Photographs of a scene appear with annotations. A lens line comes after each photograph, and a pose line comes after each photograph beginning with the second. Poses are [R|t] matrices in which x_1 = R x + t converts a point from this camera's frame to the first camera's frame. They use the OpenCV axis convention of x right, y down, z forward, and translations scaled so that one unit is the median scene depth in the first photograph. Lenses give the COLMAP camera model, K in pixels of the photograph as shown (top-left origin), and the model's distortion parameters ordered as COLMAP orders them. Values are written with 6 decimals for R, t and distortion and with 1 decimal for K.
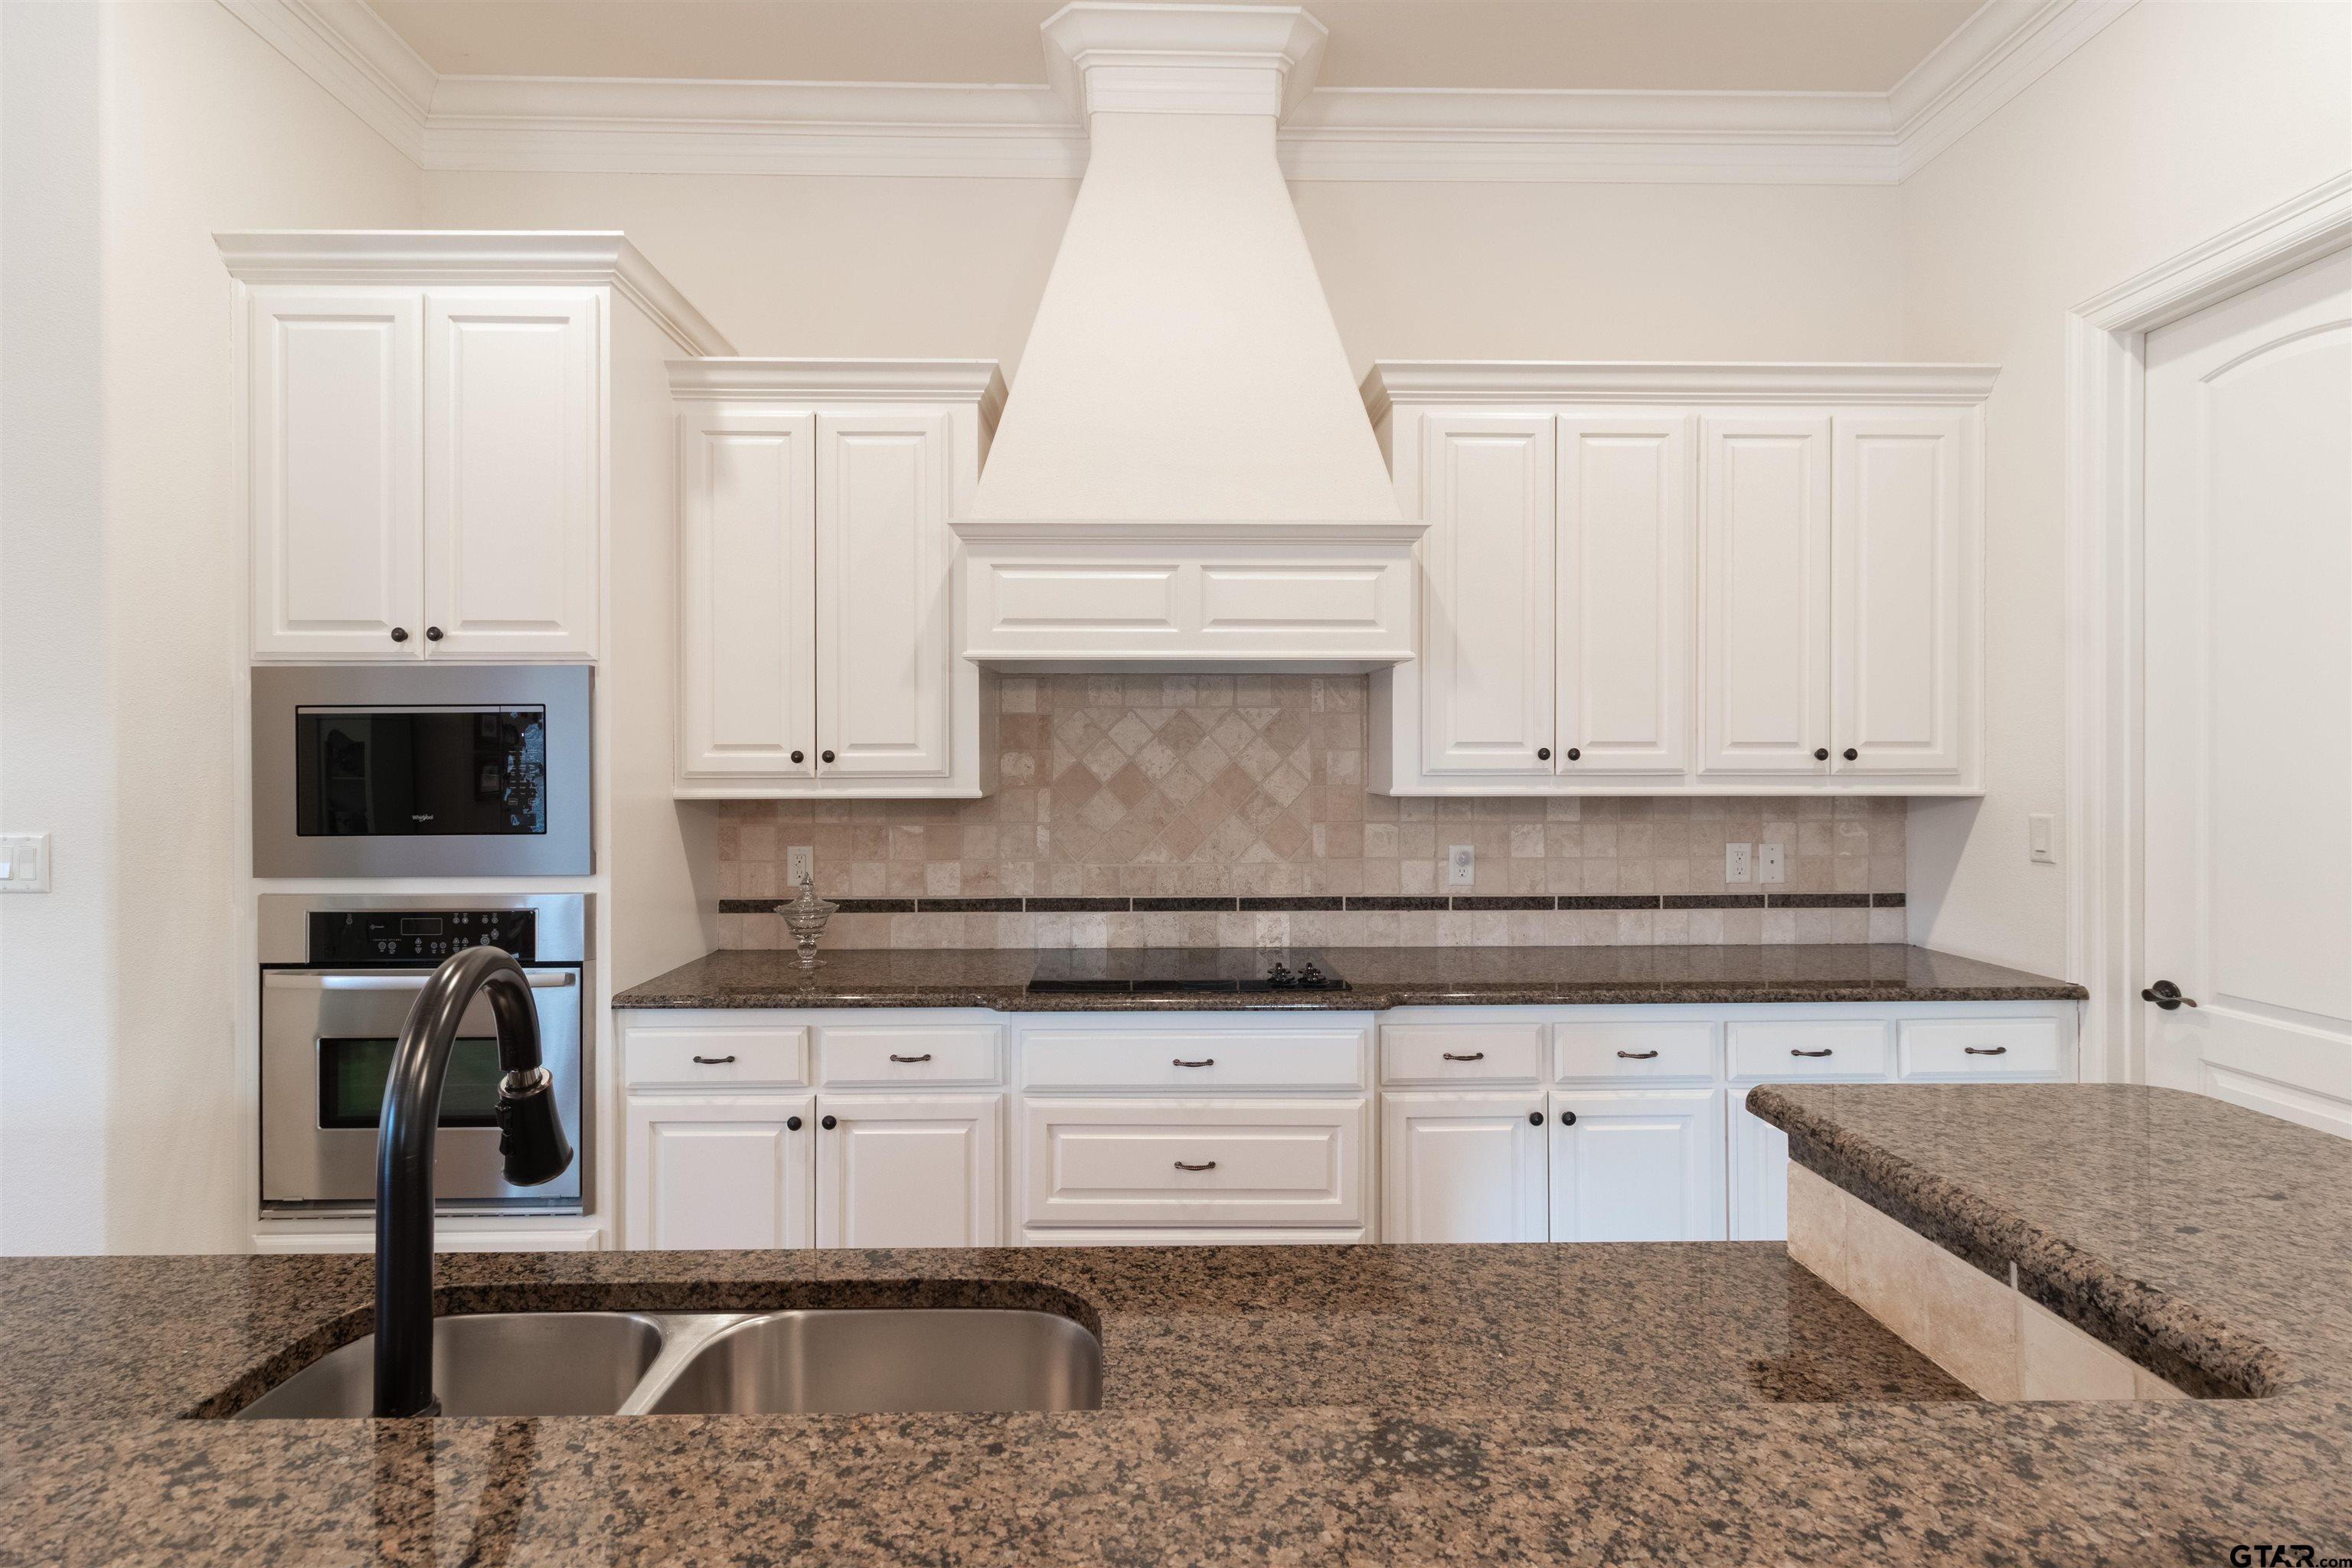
lens RADIAL K [[1095.1, 0, 1173.1], [0, 1095.1, 779.4], [0, 0, 1]] dist [0.003155, 0.000619]
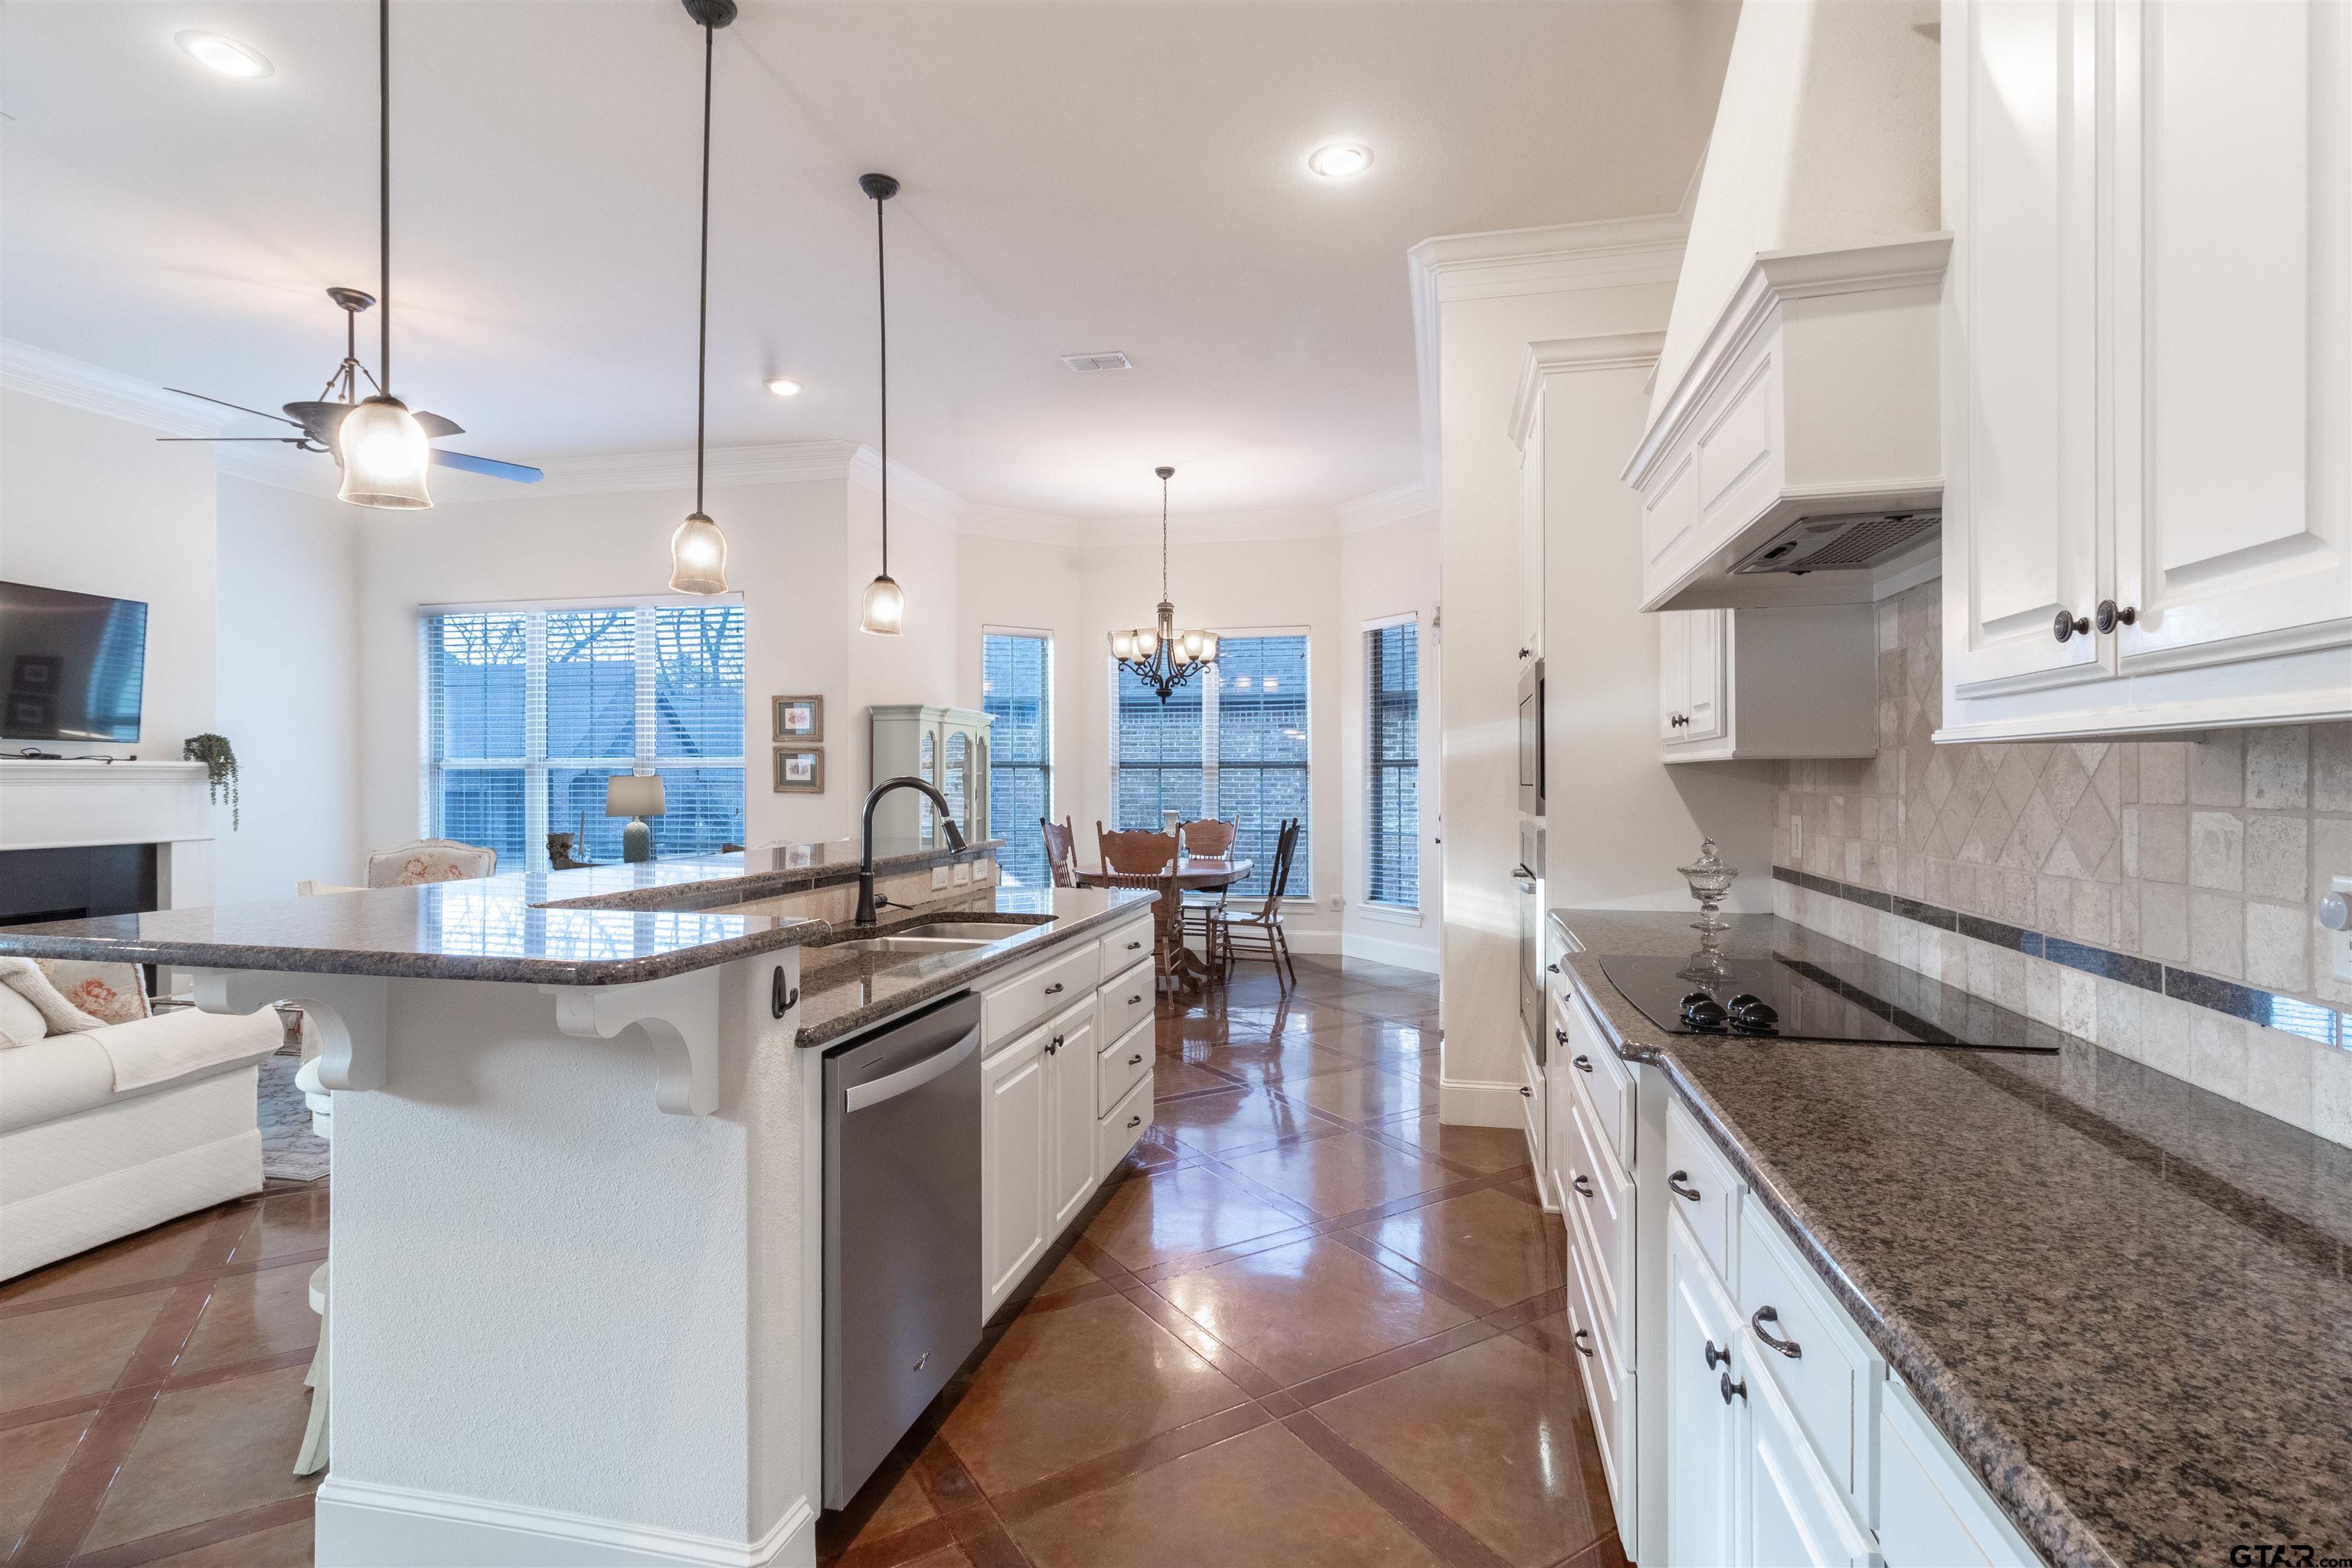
lens RADIAL K [[1151.3, 0, 1168.4], [0, 1151.3, 765.0], [0, 0, 1]] dist [0.001314, 0.000450]
pose [[-0.239460, -0.008181, -0.970872, 0.744324], [-0.012591, 0.999907, -0.005320, 0.029595], [0.970825, 0.010950, -0.239541, 0.709356]]
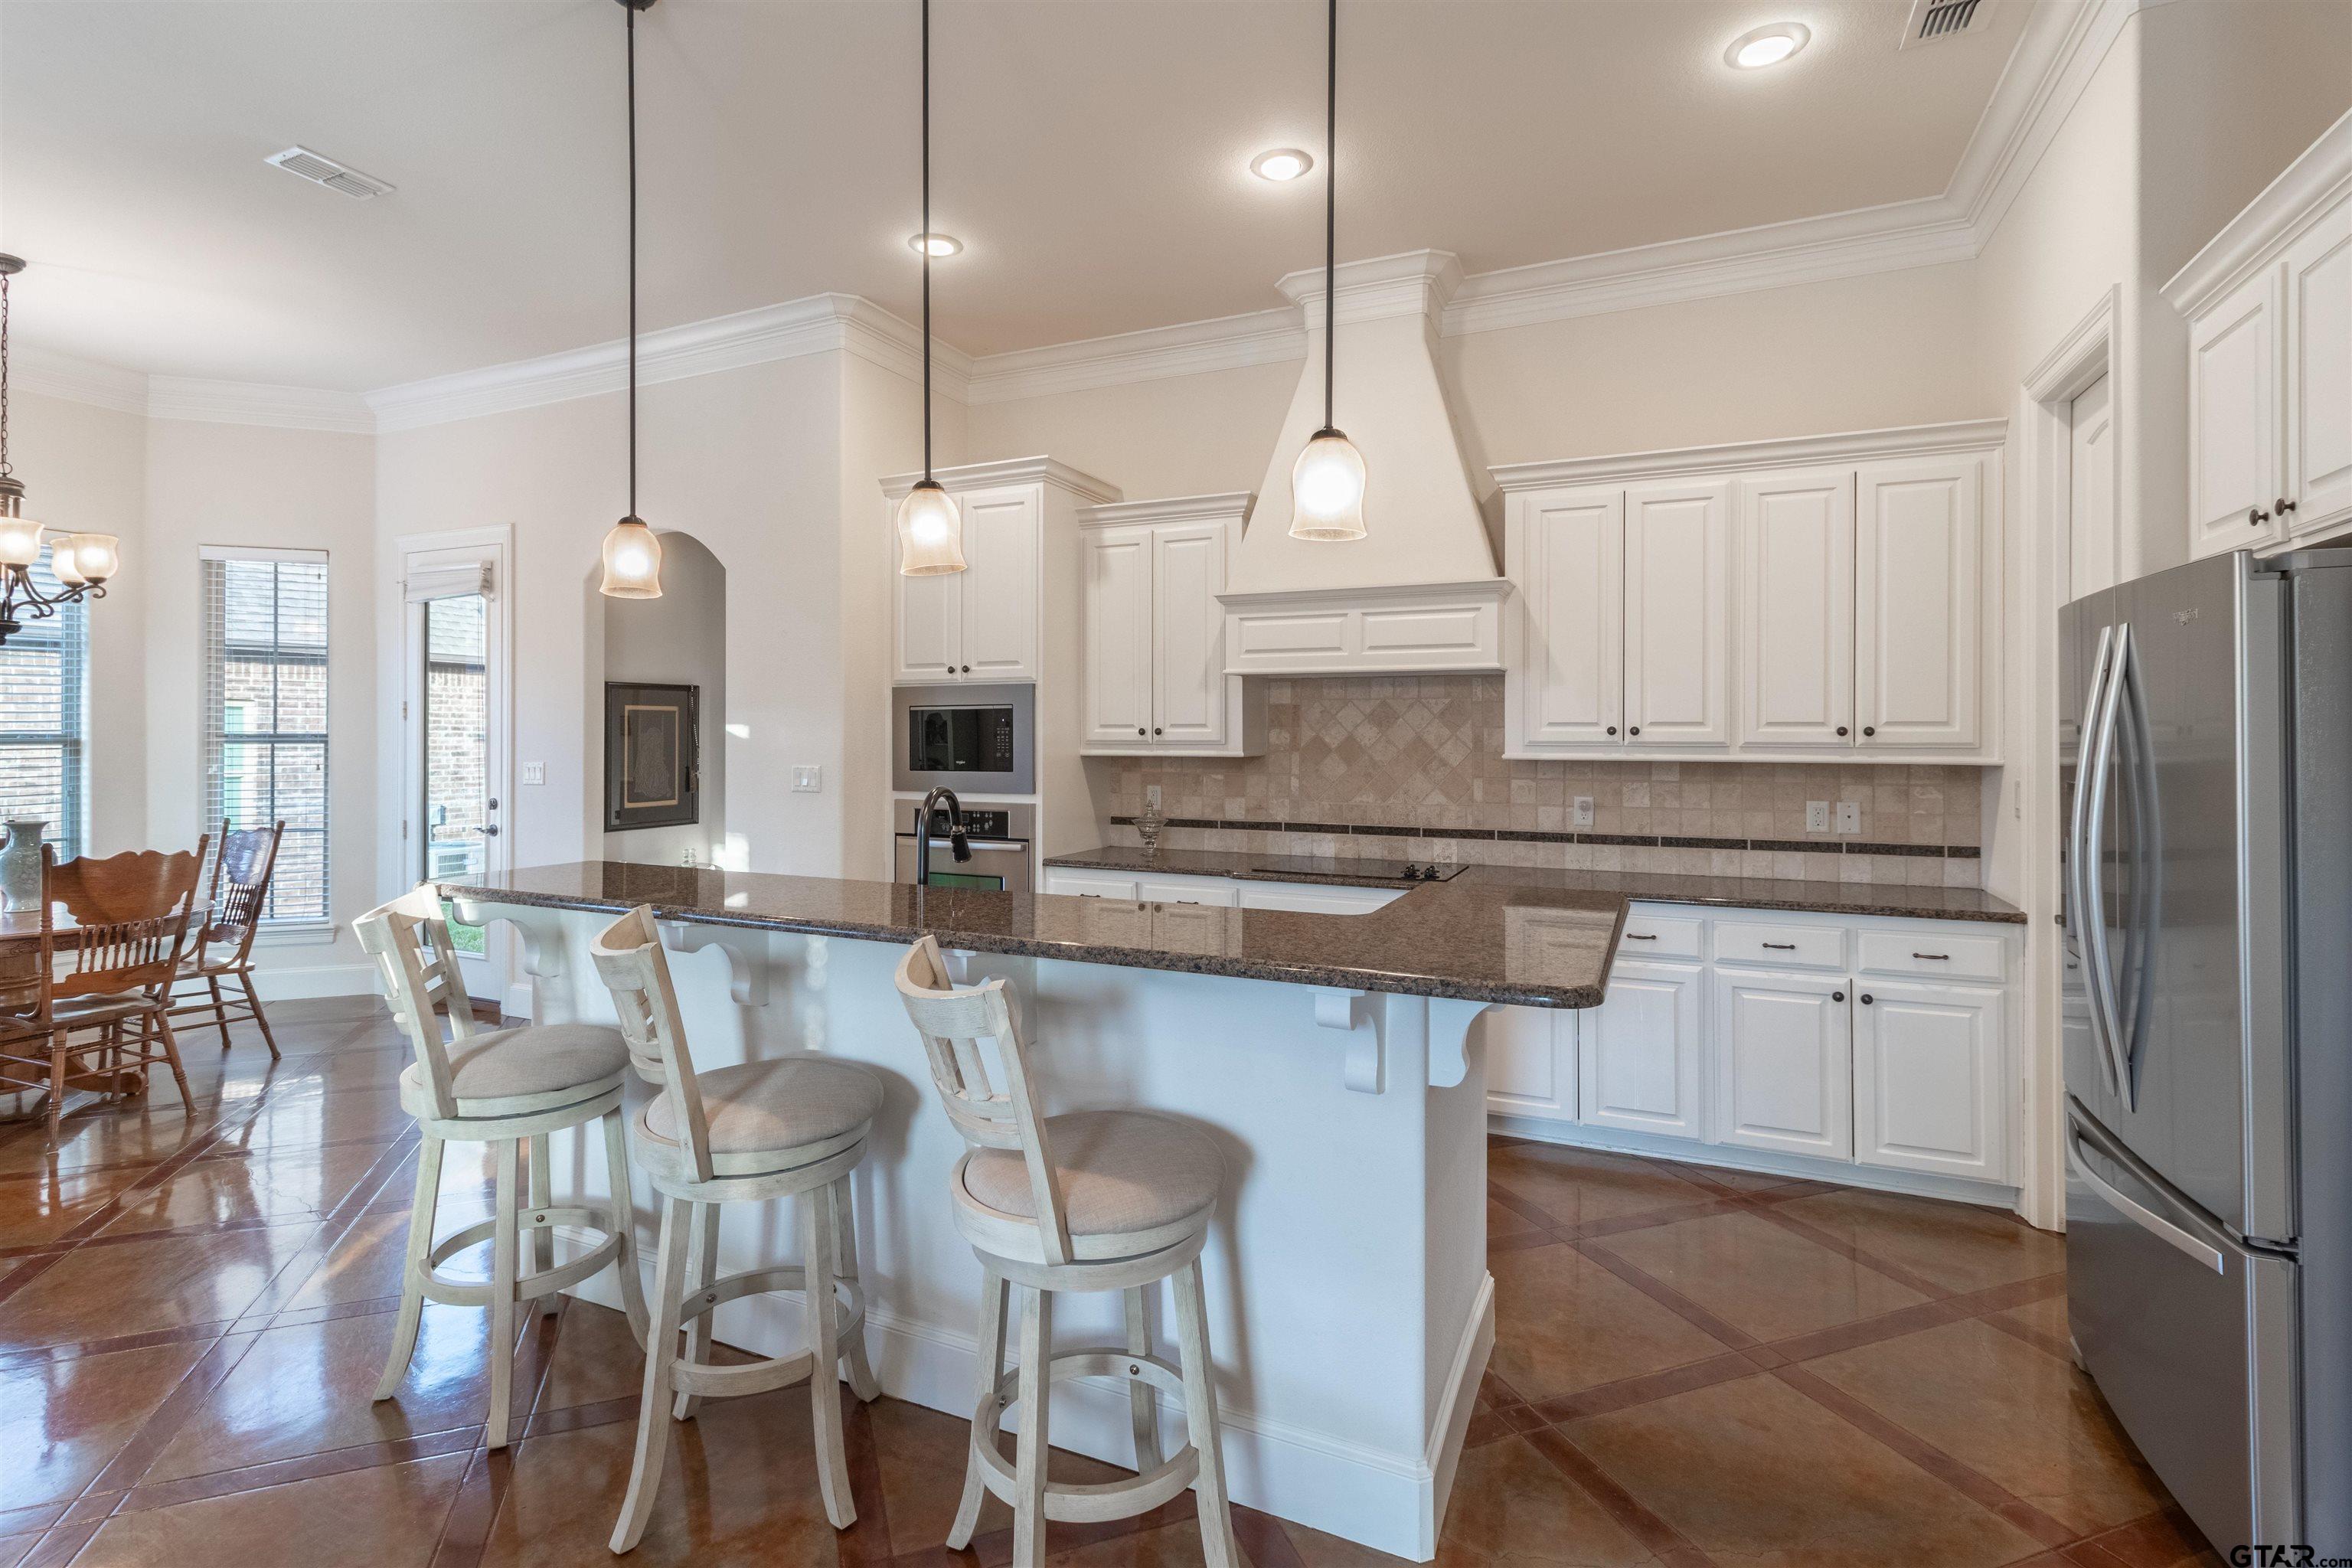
lens RADIAL K [[1095.1, 0, 1173.1], [0, 1095.1, 779.4], [0, 0, 1]] dist [0.003155, 0.000619]
pose [[0.902285, 0.020990, -0.430628, 0.394131], [-0.009754, 0.999552, 0.028283, 0.004564], [0.431029, -0.021319, 0.902086, -0.473923]]
